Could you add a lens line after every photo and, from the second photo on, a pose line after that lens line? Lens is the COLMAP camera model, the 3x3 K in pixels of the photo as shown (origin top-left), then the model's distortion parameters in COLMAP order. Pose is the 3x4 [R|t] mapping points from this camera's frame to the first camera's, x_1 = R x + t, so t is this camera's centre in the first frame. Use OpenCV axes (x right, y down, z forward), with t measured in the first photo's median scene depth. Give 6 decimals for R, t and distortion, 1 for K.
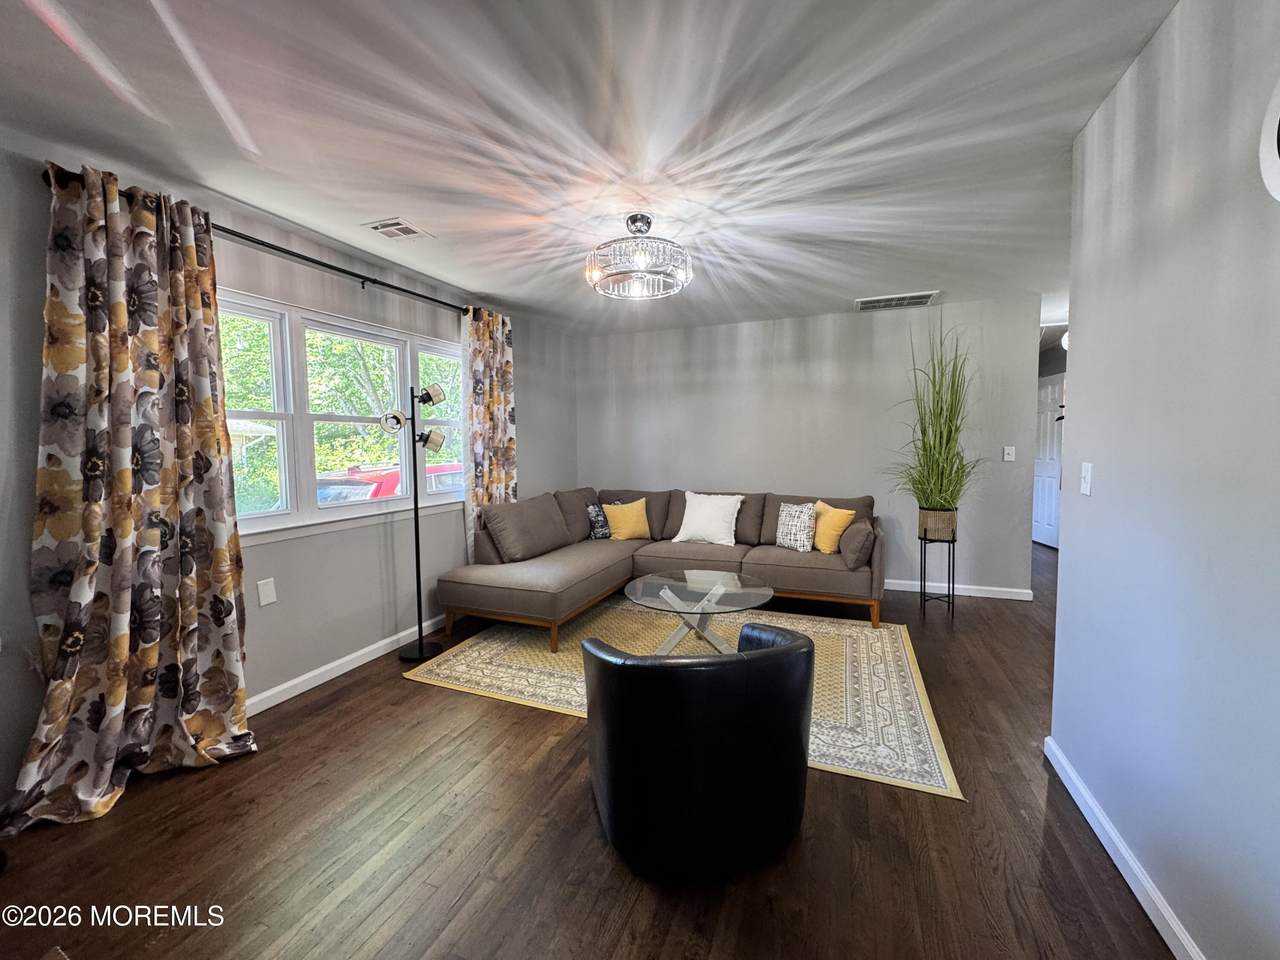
lens RADIAL K [[513.3, 0, 641.5], [0, 513.3, 476.0], [0, 0, 1]] dist [-0.002977, 0.000387]
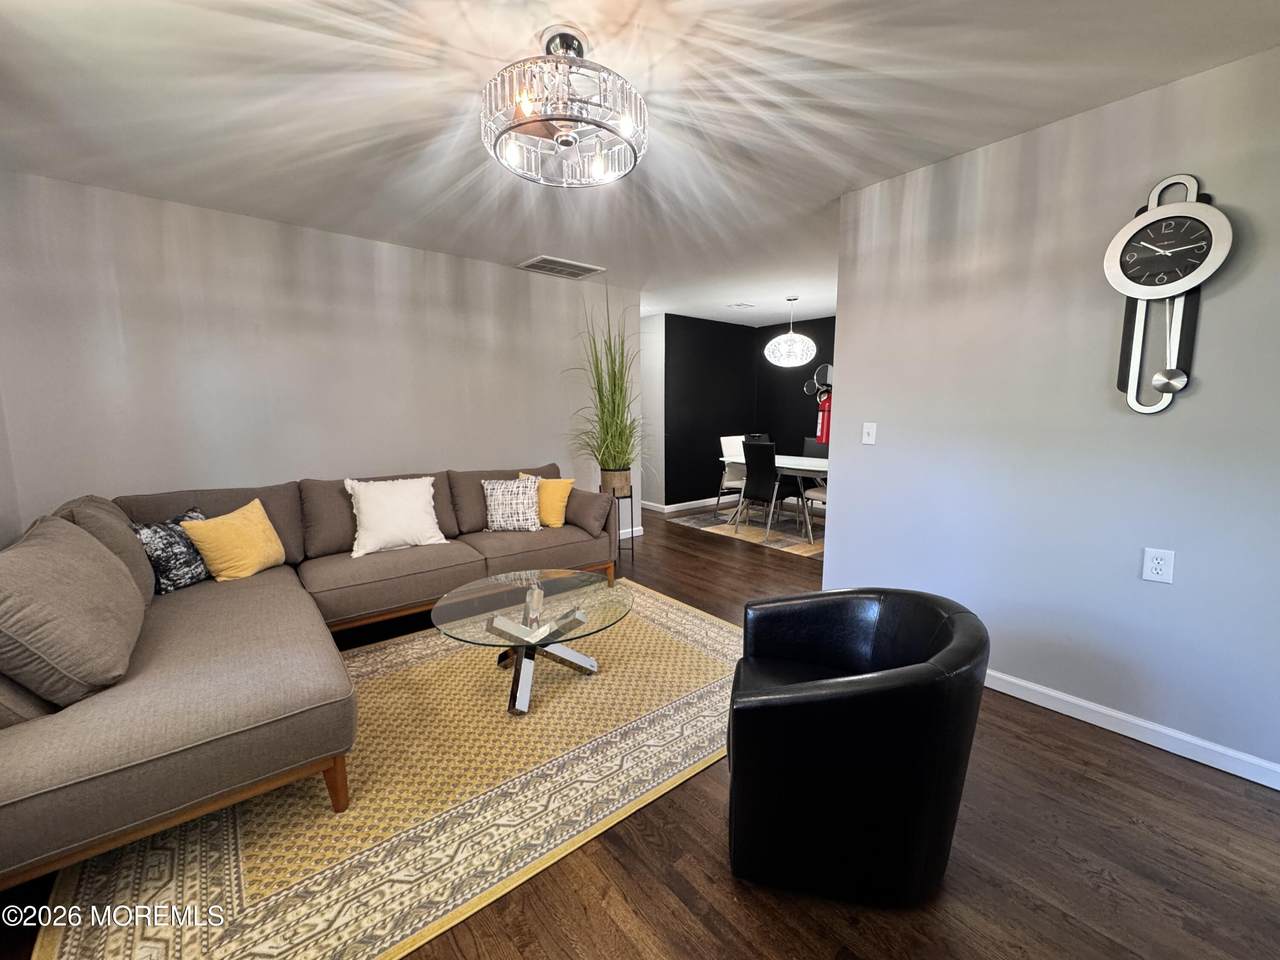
lens RADIAL K [[513.3, 0, 642.3], [0, 513.3, 477.4], [0, 0, 1]] dist [-0.002977, 0.000387]
pose [[0.475631, -0.103709, 0.873510, -0.345692], [0.048209, 0.994606, 0.091836, -0.017420], [-0.878323, -0.001569, 0.478065, 0.380627]]
